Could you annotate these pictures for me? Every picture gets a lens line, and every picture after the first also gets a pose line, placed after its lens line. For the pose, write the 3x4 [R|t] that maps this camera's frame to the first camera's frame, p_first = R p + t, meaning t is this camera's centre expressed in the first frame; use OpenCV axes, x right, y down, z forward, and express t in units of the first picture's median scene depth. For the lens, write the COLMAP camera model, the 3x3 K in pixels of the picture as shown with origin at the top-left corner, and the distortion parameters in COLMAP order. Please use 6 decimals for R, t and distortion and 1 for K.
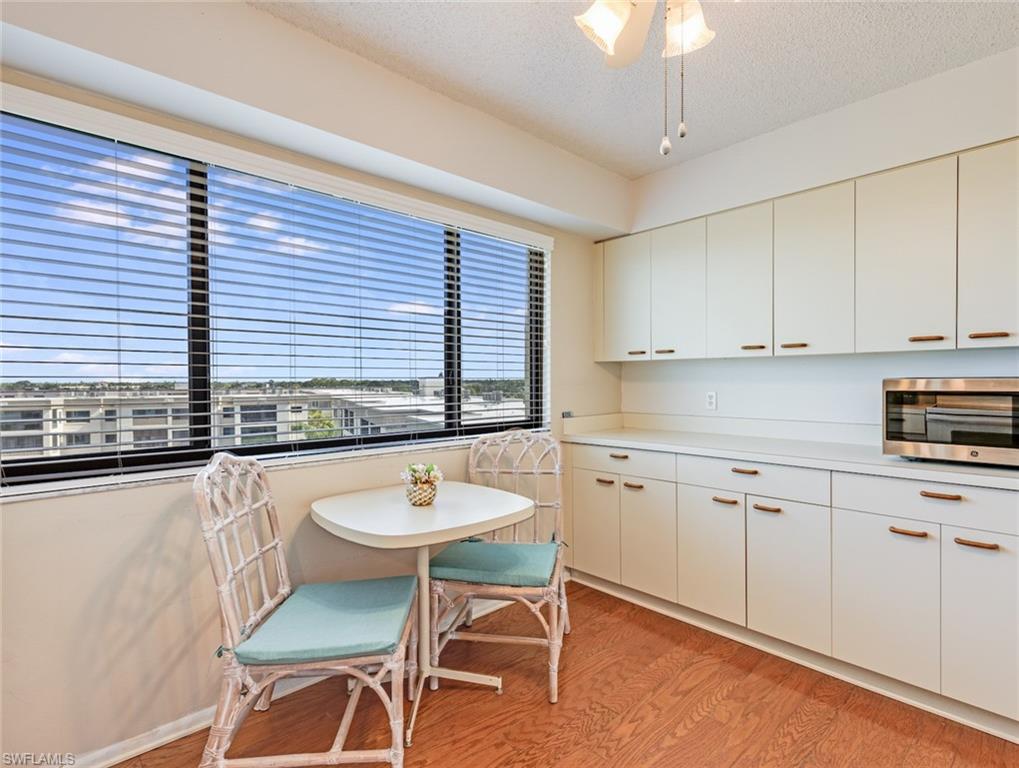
lens RADIAL K [[518.4, 0, 513.6], [0, 518.4, 379.9], [0, 0, 1]] dist [0.009067, -0.001476]
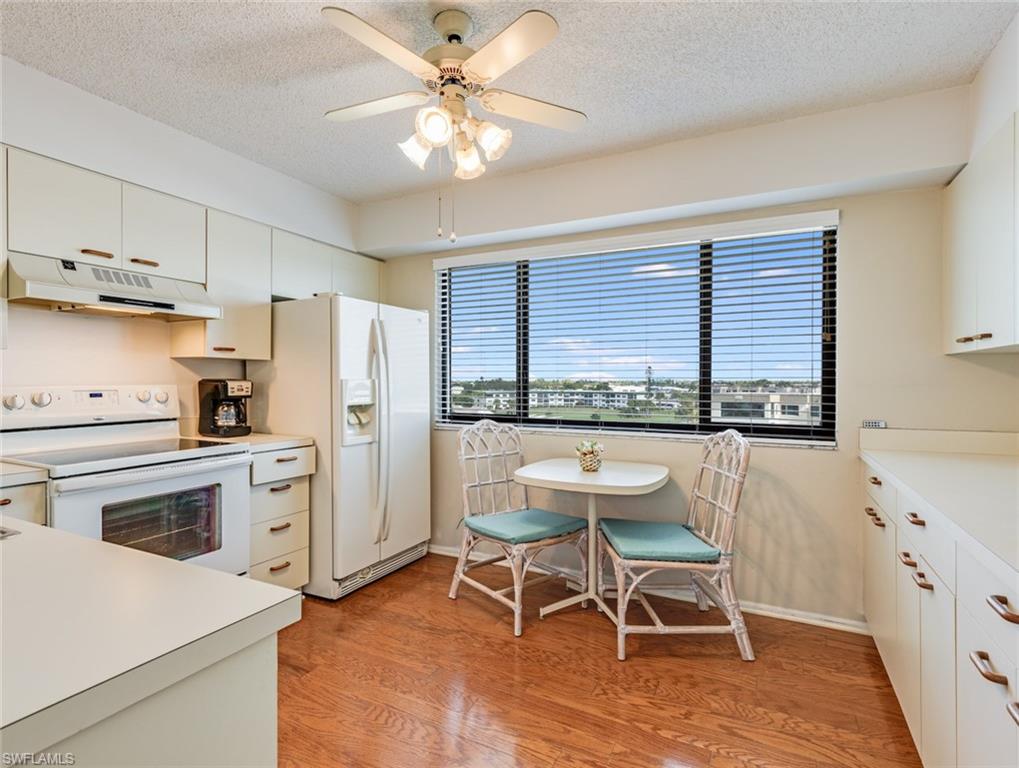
lens RADIAL K [[518.4, 0, 513.6], [0, 518.4, 379.9], [0, 0, 1]] dist [0.009067, -0.001476]
pose [[0.327713, -0.002468, -0.944774, 0.746755], [0.006180, 0.999981, -0.000469, -0.004584], [0.944757, -0.005685, 0.327722, 0.252840]]
